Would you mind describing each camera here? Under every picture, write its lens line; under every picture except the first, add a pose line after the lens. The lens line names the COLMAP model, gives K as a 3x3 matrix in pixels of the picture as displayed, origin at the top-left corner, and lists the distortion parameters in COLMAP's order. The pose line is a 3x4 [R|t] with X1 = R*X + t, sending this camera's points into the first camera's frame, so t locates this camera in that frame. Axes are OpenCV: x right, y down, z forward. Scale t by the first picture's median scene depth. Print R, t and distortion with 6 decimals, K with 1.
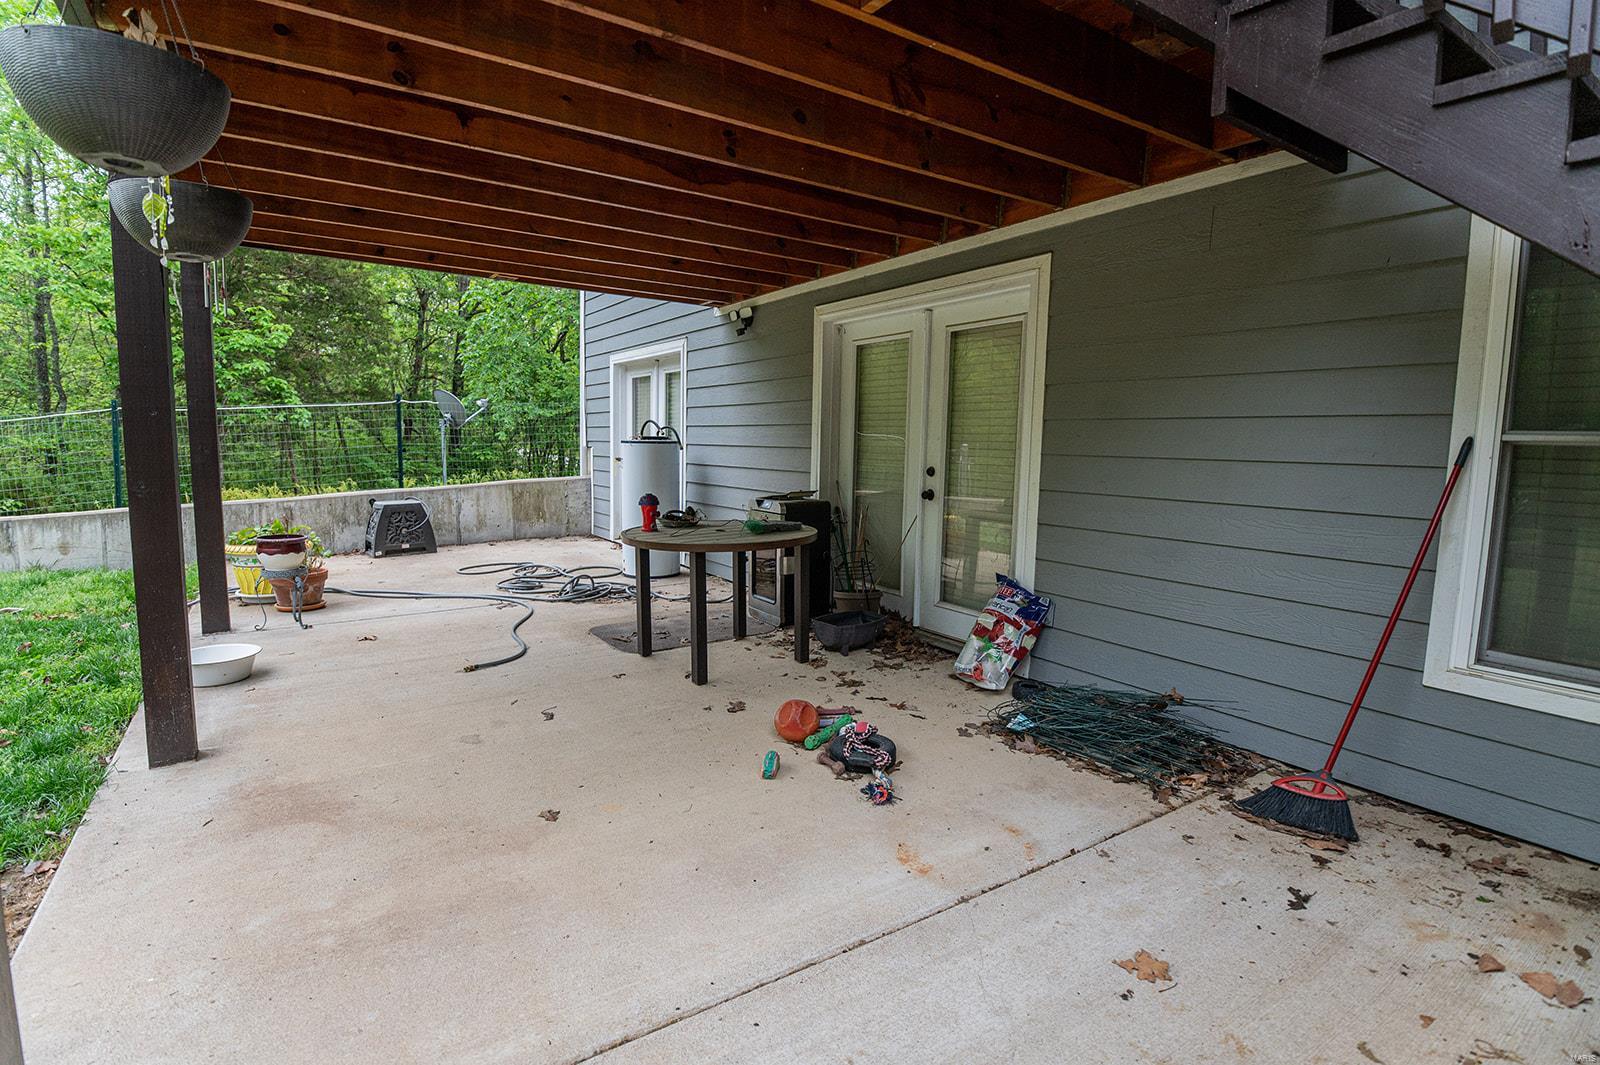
lens RADIAL K [[777.0, 0, 797.5], [0, 777.0, 533.3], [0, 0, 1]] dist [-0.023541, -0.004185]
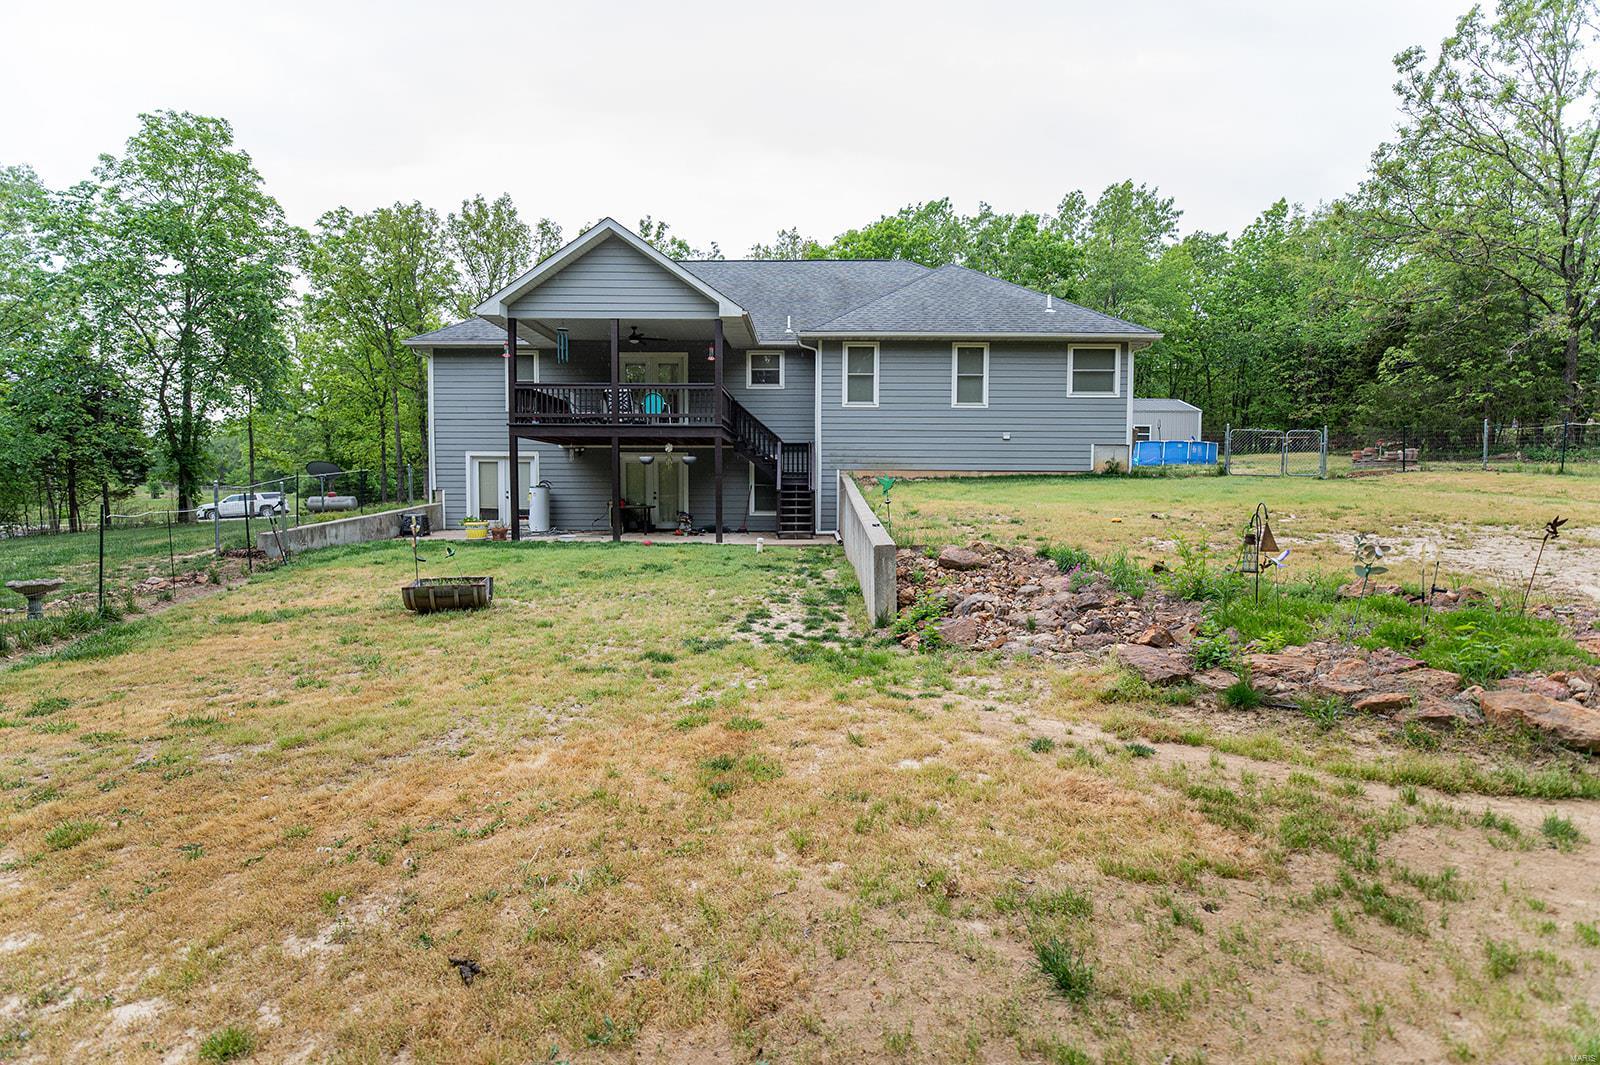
lens RADIAL K [[777.0, 0, 802.8], [0, 777.0, 532.5], [0, 0, 1]] dist [-0.023541, -0.004185]
pose [[0.559718, -0.065405, 0.826098, -5.068761], [0.102123, 0.994726, 0.009562, 0.318119], [-0.822367, 0.079012, 0.563445, -3.650851]]
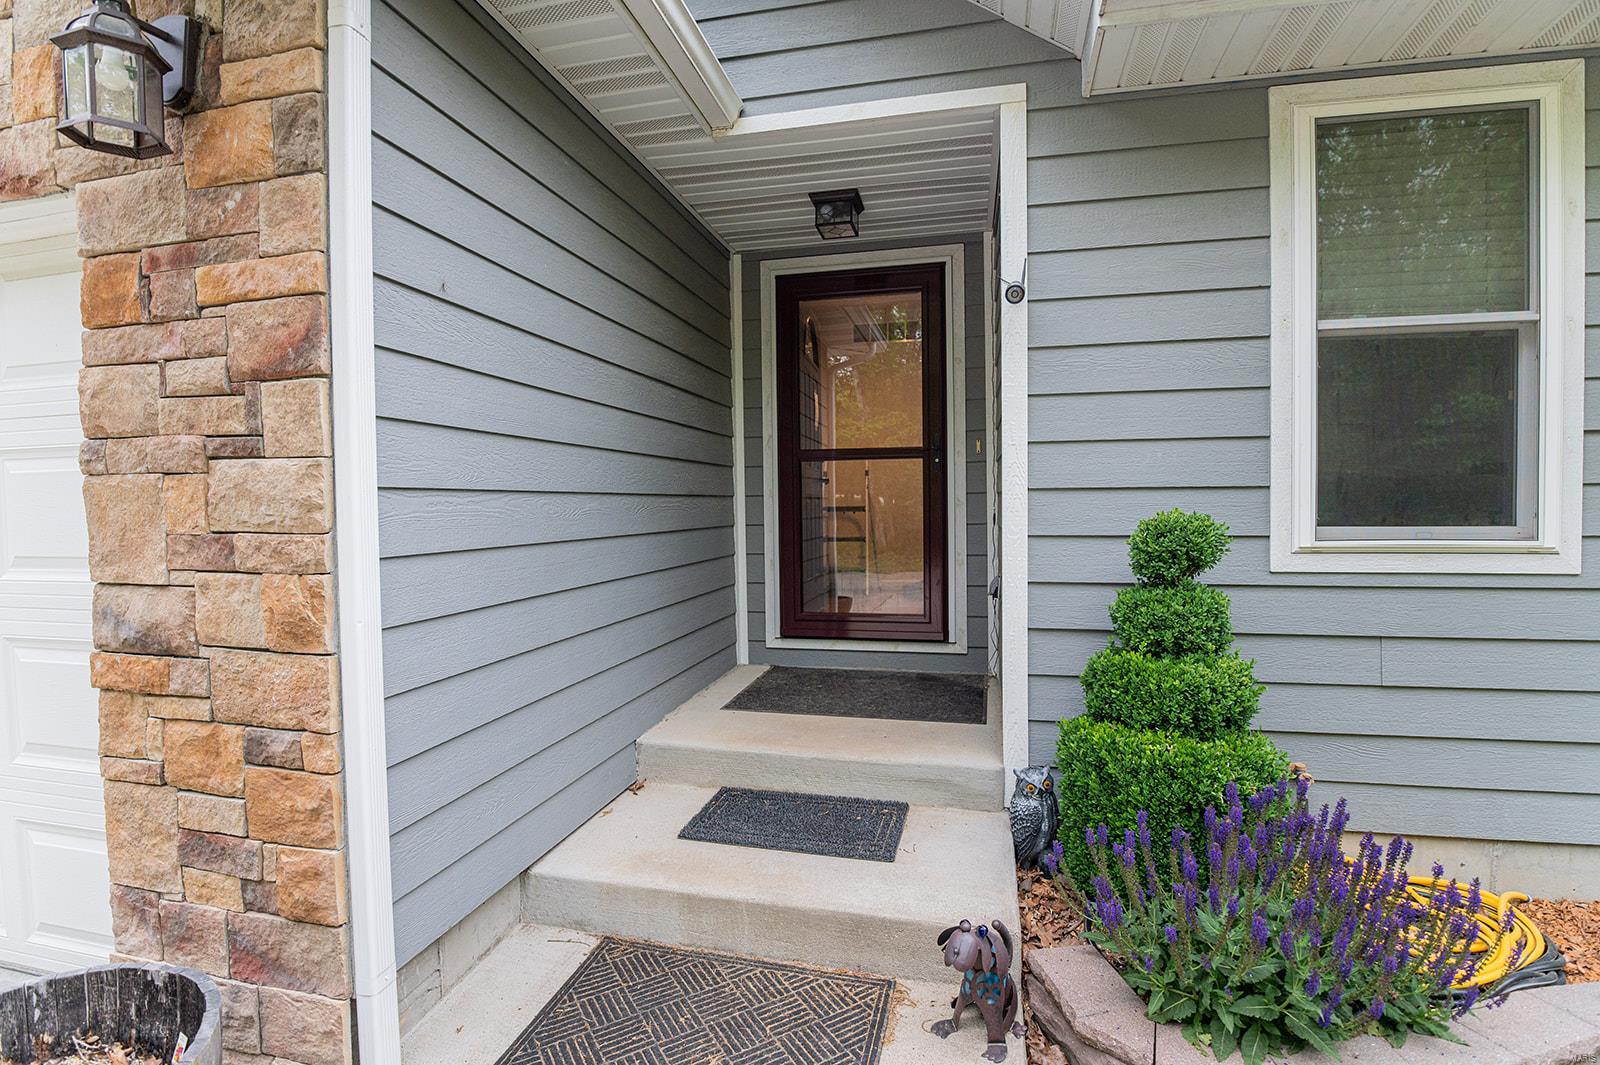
lens RADIAL K [[777.0, 0, 790.1], [0, 777.0, 529.2], [0, 0, 1]] dist [-0.023541, -0.004185]
pose [[0.726982, -0.046661, 0.685070, -0.171698], [0.102552, 0.993877, -0.041132, -0.754764], [-0.678956, 0.100158, 0.727315, -0.440158]]
